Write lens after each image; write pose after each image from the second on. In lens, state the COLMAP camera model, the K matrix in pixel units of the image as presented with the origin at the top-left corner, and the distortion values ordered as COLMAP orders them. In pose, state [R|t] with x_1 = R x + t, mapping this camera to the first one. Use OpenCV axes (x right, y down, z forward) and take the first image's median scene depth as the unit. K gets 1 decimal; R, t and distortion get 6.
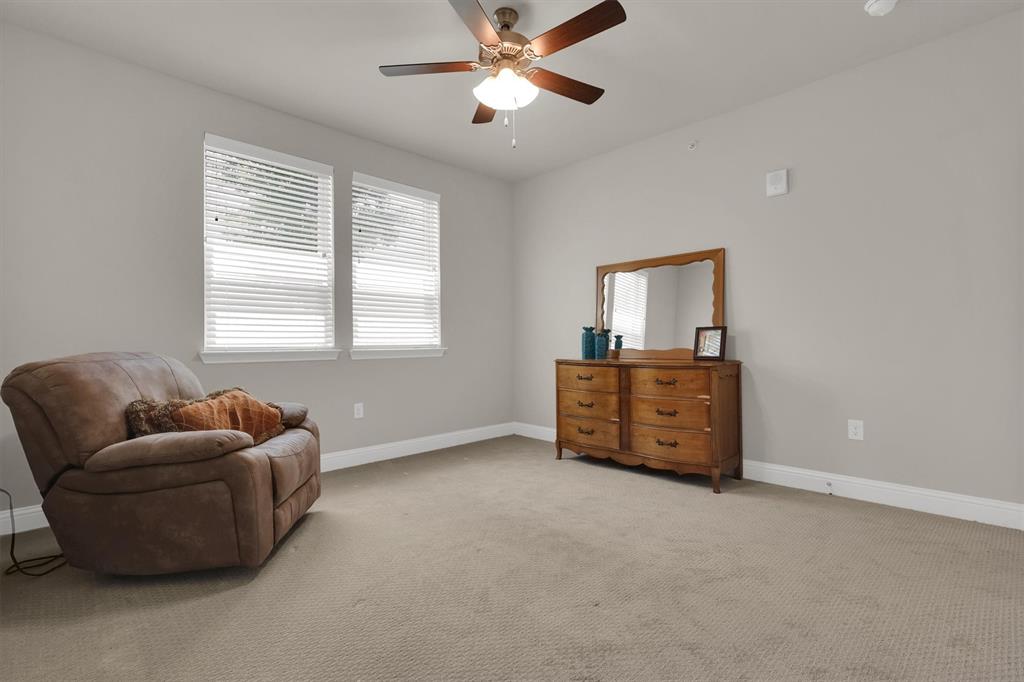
lens RADIAL K [[486.6, 0, 512.0], [0, 486.6, 341.0], [0, 0, 1]] dist [0.000817, -0.000121]
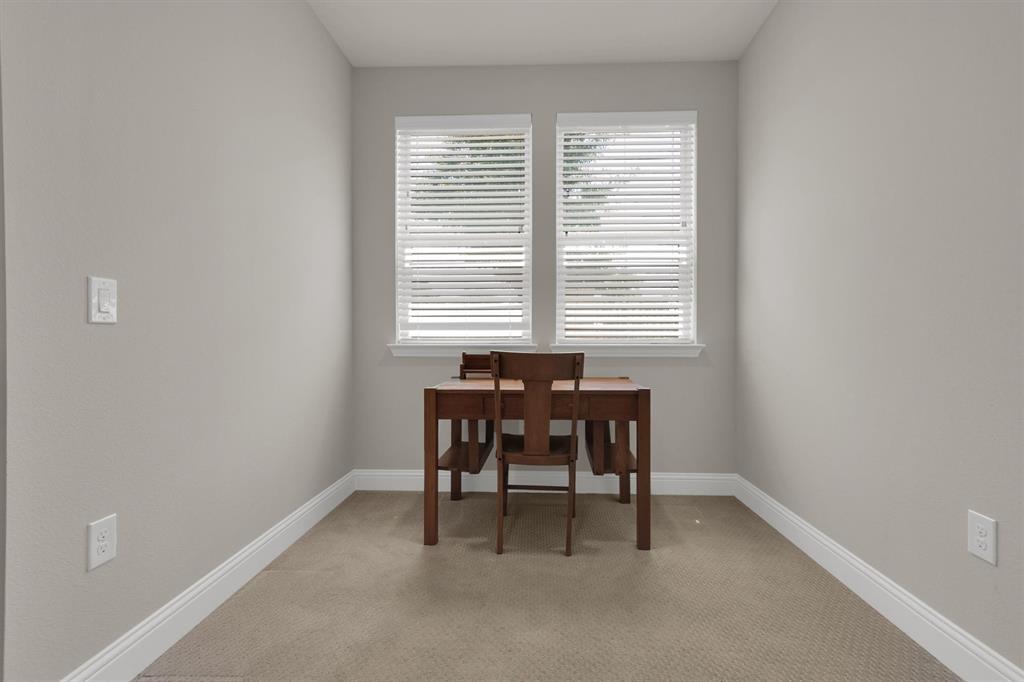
lens RADIAL K [[589.8, 0, 512.3], [0, 589.8, 355.4], [0, 0, 1]] dist [-0.000085, -0.000170]
pose [[0.685621, 0.029271, -0.727370, 0.329048], [-0.003634, 0.999316, 0.036790, 0.000027], [0.727949, -0.022581, 0.685259, 0.302854]]
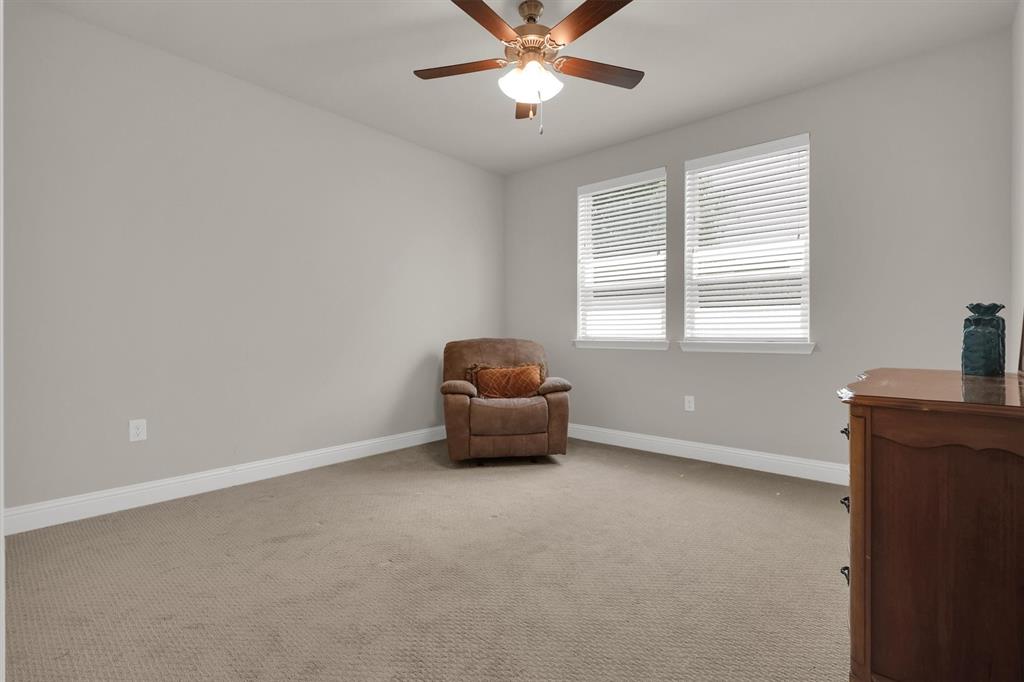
lens RADIAL K [[481.7, 0, 512.0], [0, 481.7, 341.0], [0, 0, 1]] dist [-0.056272, -0.000032]
pose [[0.061504, 0.019118, -0.997924, 0.648565], [-0.002639, 0.999816, 0.018992, -0.000458], [0.998103, 0.001465, 0.061543, 0.604224]]
